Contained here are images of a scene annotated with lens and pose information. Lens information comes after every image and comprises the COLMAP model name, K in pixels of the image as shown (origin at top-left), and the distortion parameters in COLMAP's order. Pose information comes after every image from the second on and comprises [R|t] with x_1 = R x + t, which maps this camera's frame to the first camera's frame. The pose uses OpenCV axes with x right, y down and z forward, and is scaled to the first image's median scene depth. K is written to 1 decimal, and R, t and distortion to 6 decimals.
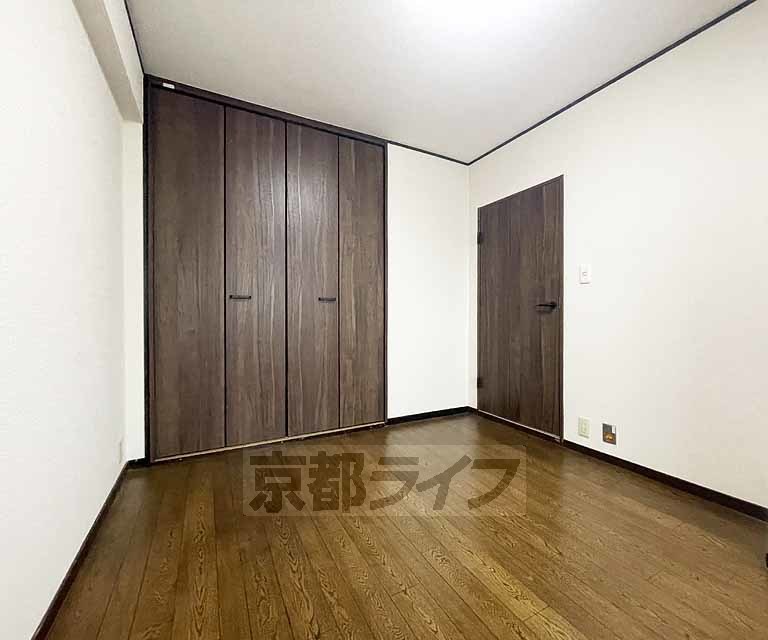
lens RADIAL K [[335.5, 0, 384.0], [0, 335.5, 320.0], [0, 0, 1]] dist [-0.000798, -0.000169]
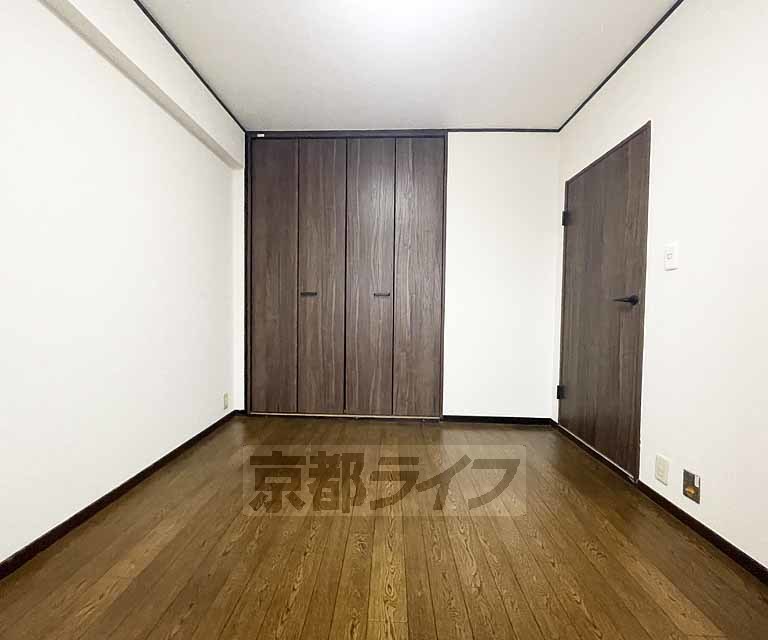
lens RADIAL K [[335.5, 0, 384.0], [0, 335.5, 320.0], [0, 0, 1]] dist [-0.000798, -0.000169]
pose [[0.863787, 0.029495, -0.502994, 0.395097], [-0.018665, 0.999473, 0.026555, -0.009387], [0.503512, -0.013549, 0.863882, 0.072279]]
